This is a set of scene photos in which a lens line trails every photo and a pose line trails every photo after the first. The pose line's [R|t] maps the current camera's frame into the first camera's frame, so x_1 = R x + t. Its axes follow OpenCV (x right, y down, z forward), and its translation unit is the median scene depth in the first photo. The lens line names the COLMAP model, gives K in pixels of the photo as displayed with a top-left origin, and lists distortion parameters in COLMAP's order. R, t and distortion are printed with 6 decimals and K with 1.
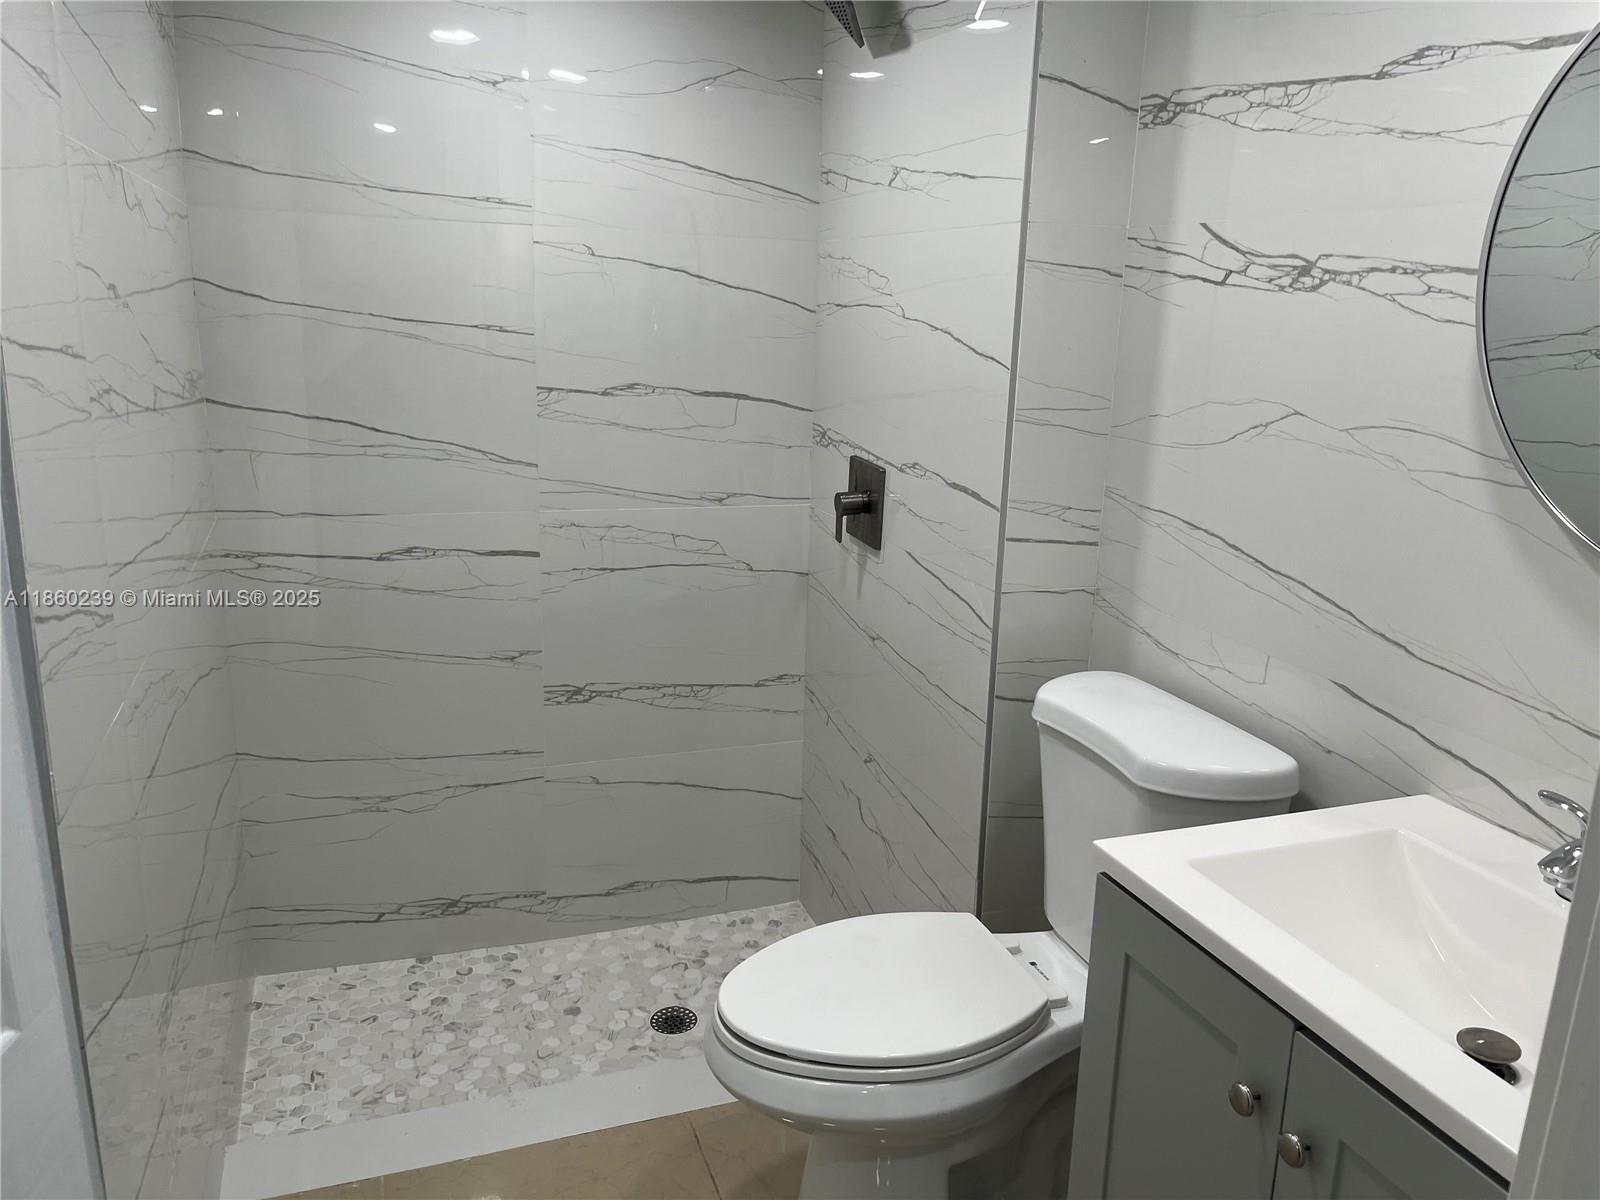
lens RADIAL K [[1216.5, 0, 804.3], [0, 1216.5, 600.5], [0, 0, 1]] dist [0.056360, -0.080819]
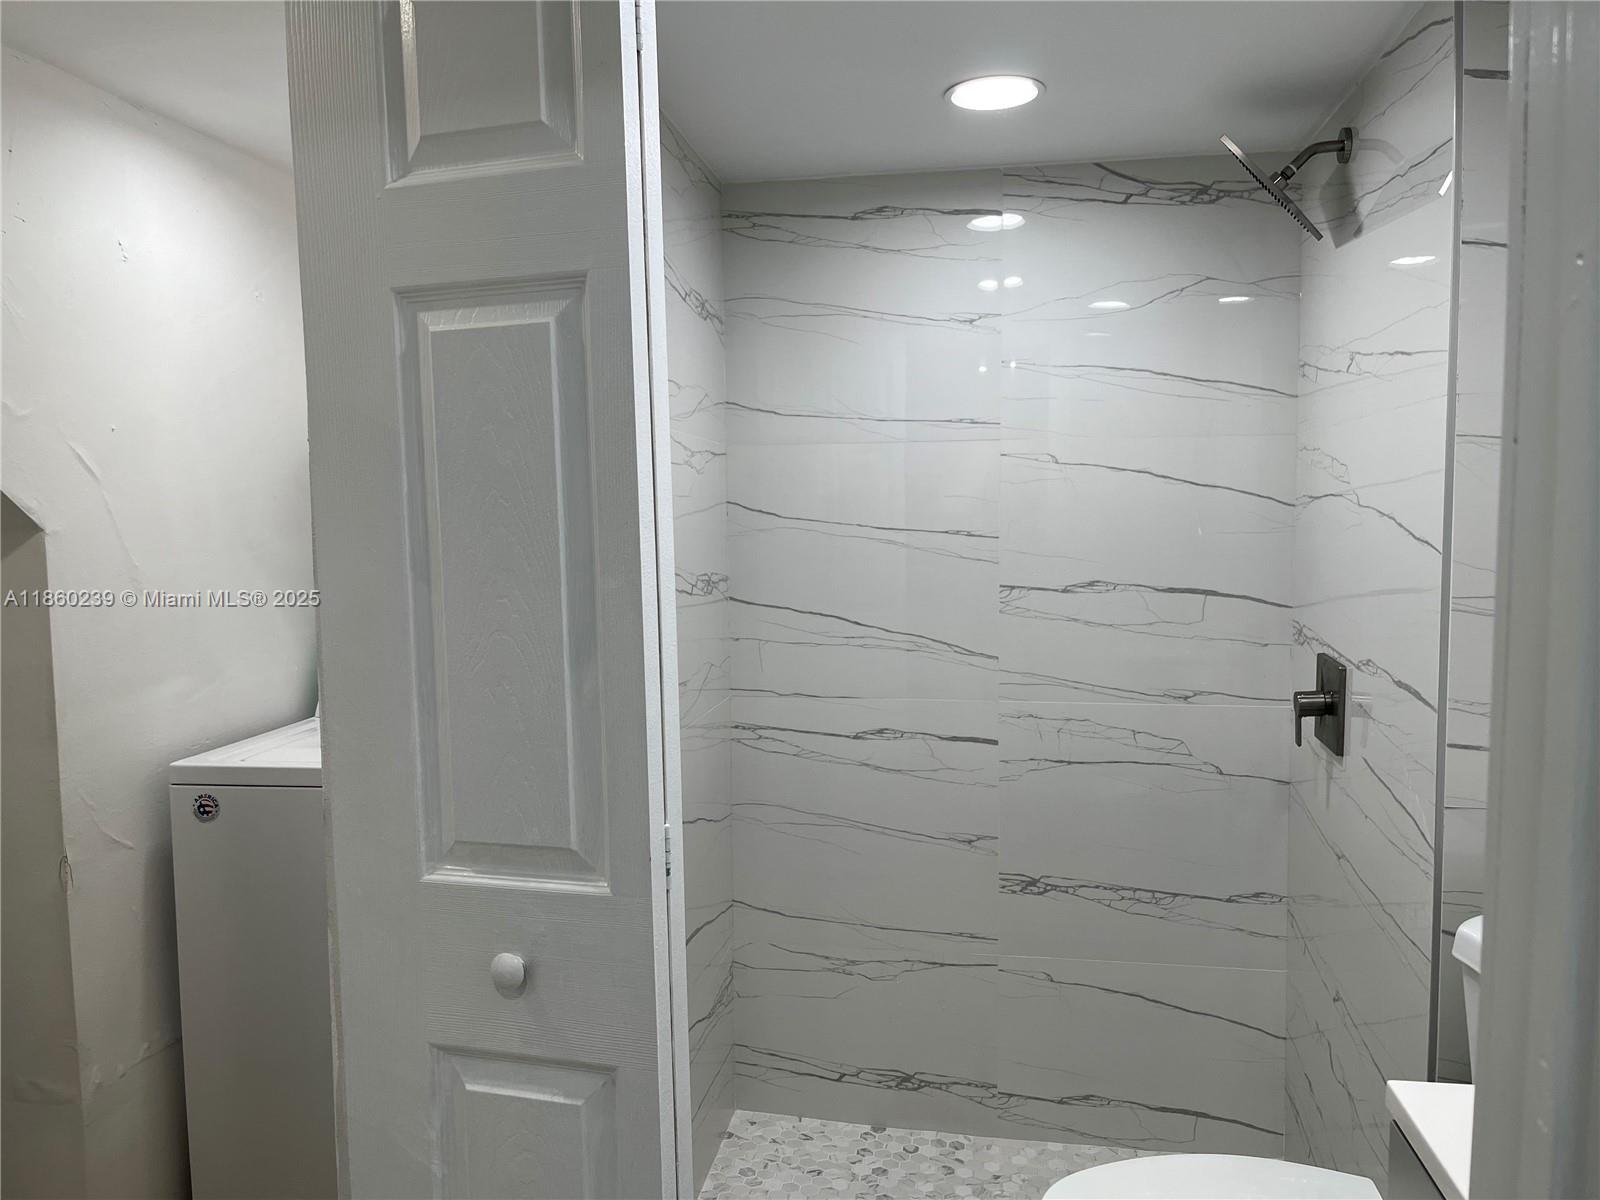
lens RADIAL K [[1216.5, 0, 788.3], [0, 1216.5, 606.7], [0, 0, 1]] dist [0.056360, -0.080819]
pose [[0.862906, -0.001436, -0.505362, 0.158613], [-0.084638, 0.985461, -0.147320, 0.016818], [0.498226, 0.169896, 0.850239, 0.002107]]
